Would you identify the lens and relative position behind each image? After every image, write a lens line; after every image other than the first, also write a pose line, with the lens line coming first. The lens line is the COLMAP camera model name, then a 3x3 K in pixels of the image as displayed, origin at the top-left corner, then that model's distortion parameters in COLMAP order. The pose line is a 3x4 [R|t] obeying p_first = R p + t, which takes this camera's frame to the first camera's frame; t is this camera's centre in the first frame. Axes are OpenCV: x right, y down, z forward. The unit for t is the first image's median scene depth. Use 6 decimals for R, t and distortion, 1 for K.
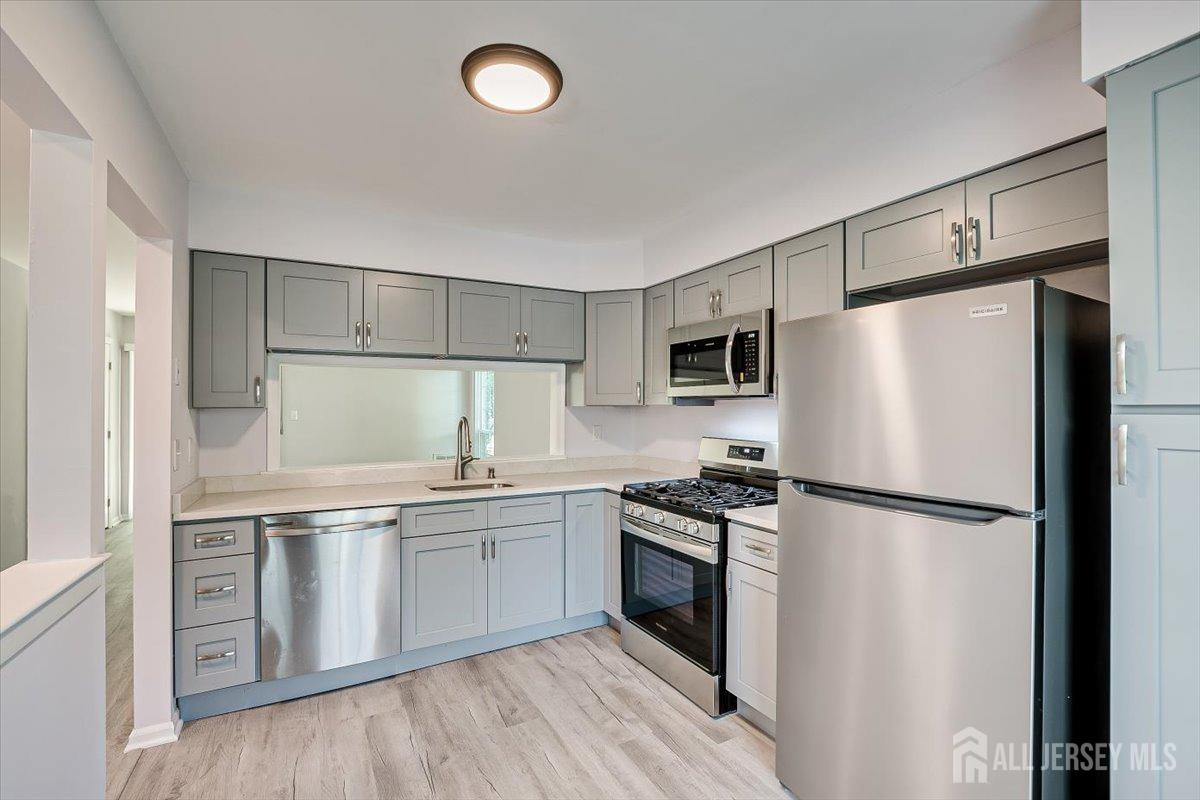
lens RADIAL K [[524.4, 0, 594.4], [0, 524.4, 403.9], [0, 0, 1]] dist [-0.025849, 0.004644]
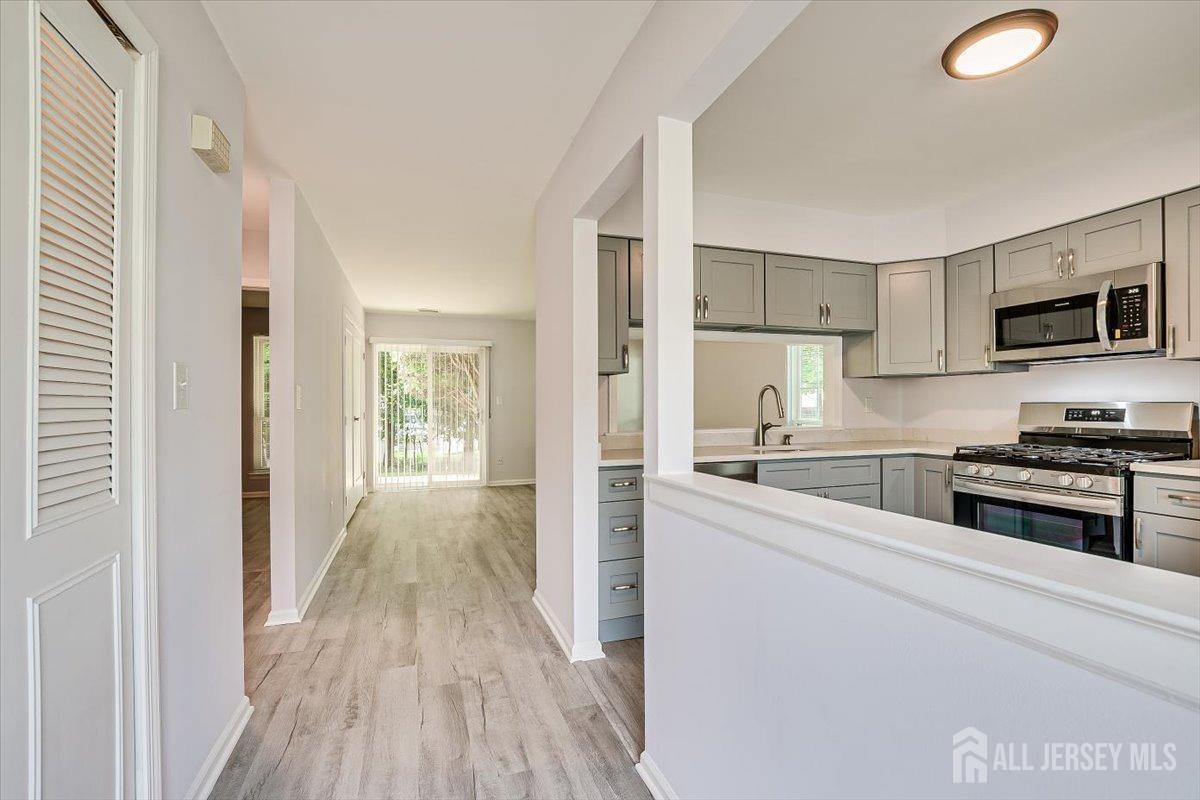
lens RADIAL K [[524.4, 0, 594.4], [0, 524.4, 403.9], [0, 0, 1]] dist [-0.025849, 0.004644]
pose [[0.985097, -0.005966, -0.171894, -0.518729], [0.006872, 0.999965, 0.004679, 0.068705], [0.171861, -0.005790, 0.985104, -0.123854]]
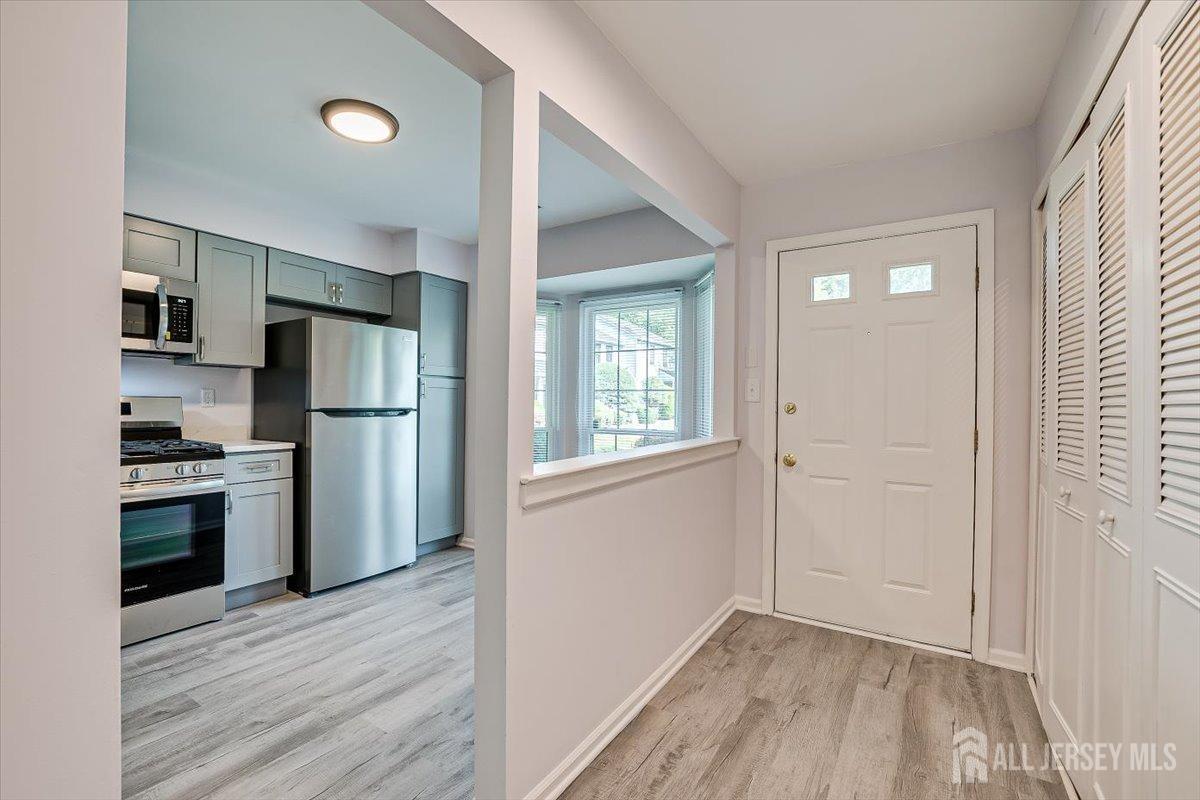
lens RADIAL K [[524.4, 0, 594.4], [0, 524.4, 403.9], [0, 0, 1]] dist [-0.025849, 0.004644]
pose [[-0.472255, -0.007273, 0.881432, -1.085575], [-0.016801, 0.999859, -0.000751, 0.077442], [-0.881302, -0.015163, -0.472310, 0.708731]]
